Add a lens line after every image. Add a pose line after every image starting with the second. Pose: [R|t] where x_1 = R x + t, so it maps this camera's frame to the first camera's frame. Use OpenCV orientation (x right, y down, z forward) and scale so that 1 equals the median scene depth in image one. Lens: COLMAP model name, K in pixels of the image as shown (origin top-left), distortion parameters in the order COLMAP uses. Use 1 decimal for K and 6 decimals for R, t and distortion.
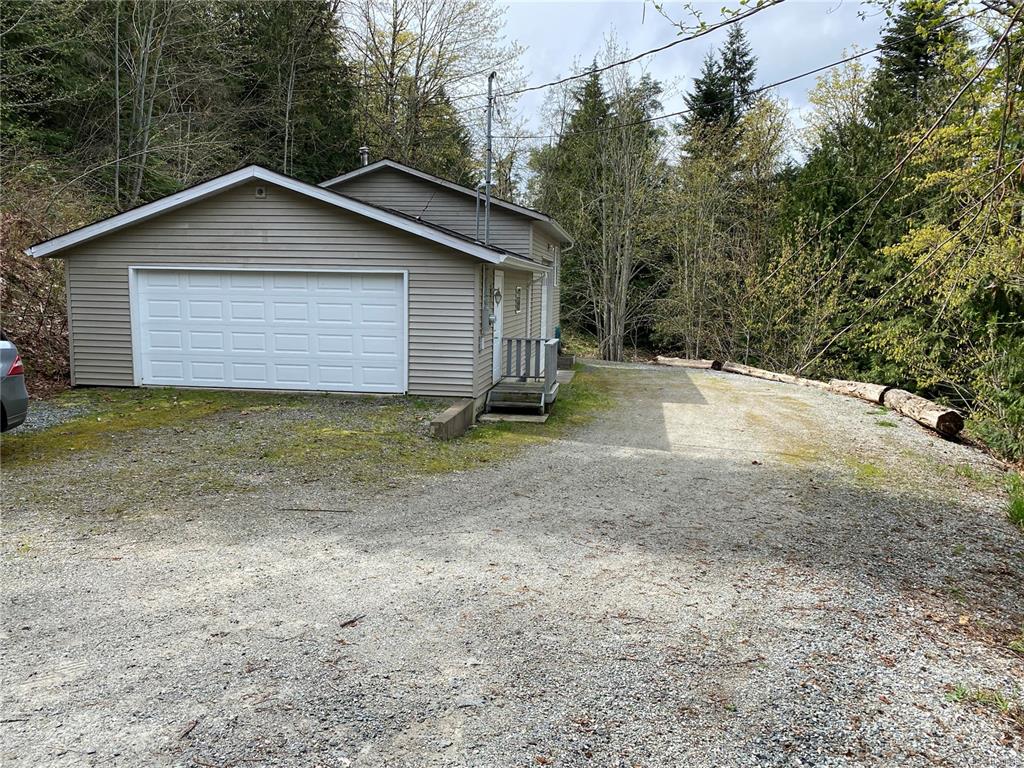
lens RADIAL K [[771.3, 0, 510.0], [0, 771.3, 388.5], [0, 0, 1]] dist [0.024501, -0.002902]
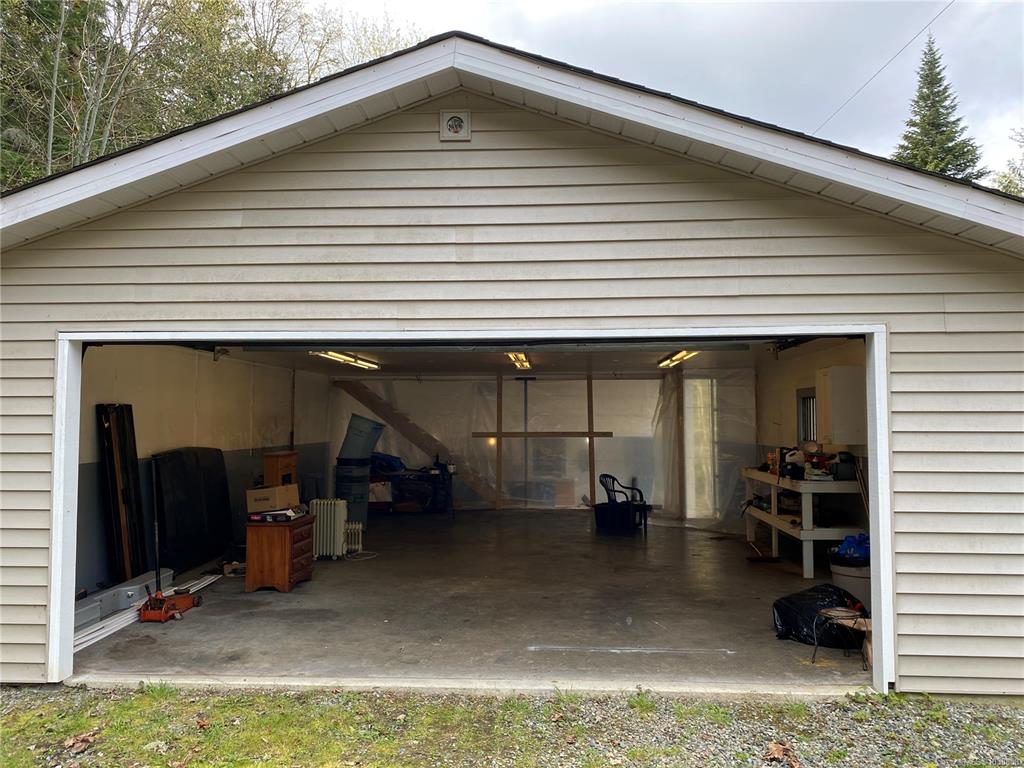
lens RADIAL K [[771.3, 0, 515.8], [0, 771.3, 388.3], [0, 0, 1]] dist [0.024501, -0.002902]
pose [[0.995740, -0.012889, 0.091305, -0.320925], [0.028126, 0.985450, -0.167622, -0.069206], [-0.087816, 0.169476, 0.981614, 0.647361]]
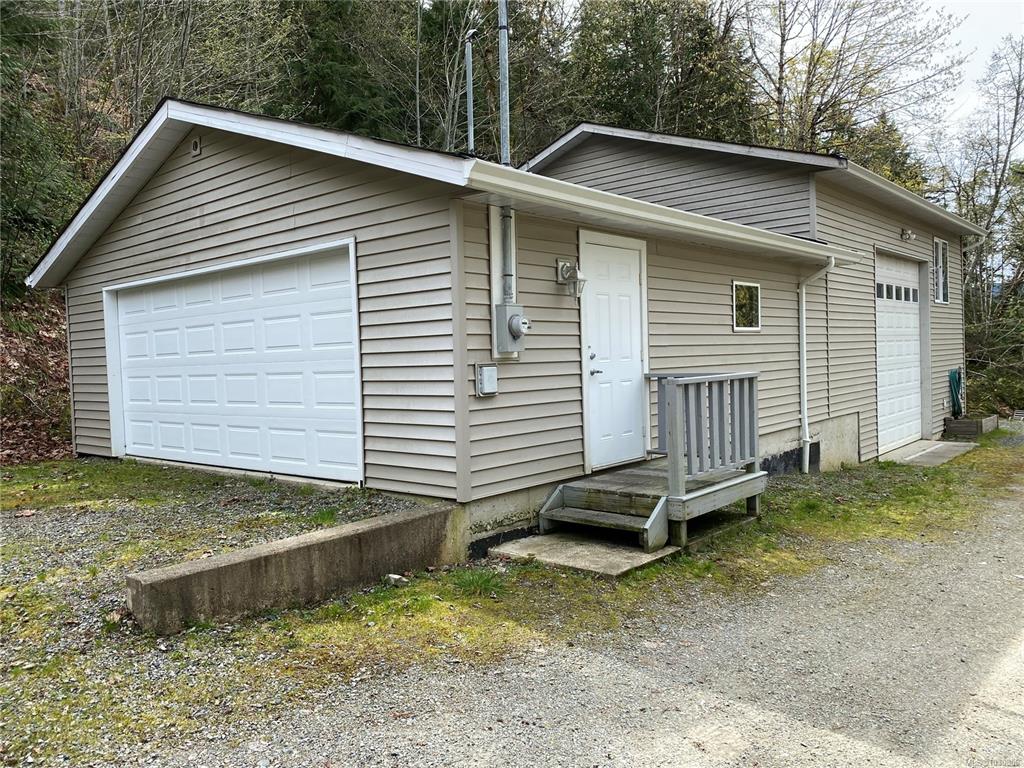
lens RADIAL K [[771.3, 0, 510.0], [0, 771.3, 381.5], [0, 0, 1]] dist [0.024501, -0.002902]
pose [[0.841274, -0.028175, -0.539875, 0.210361], [-0.022478, 0.995954, -0.087003, -0.018518], [0.540142, 0.085328, 0.837237, 0.619059]]
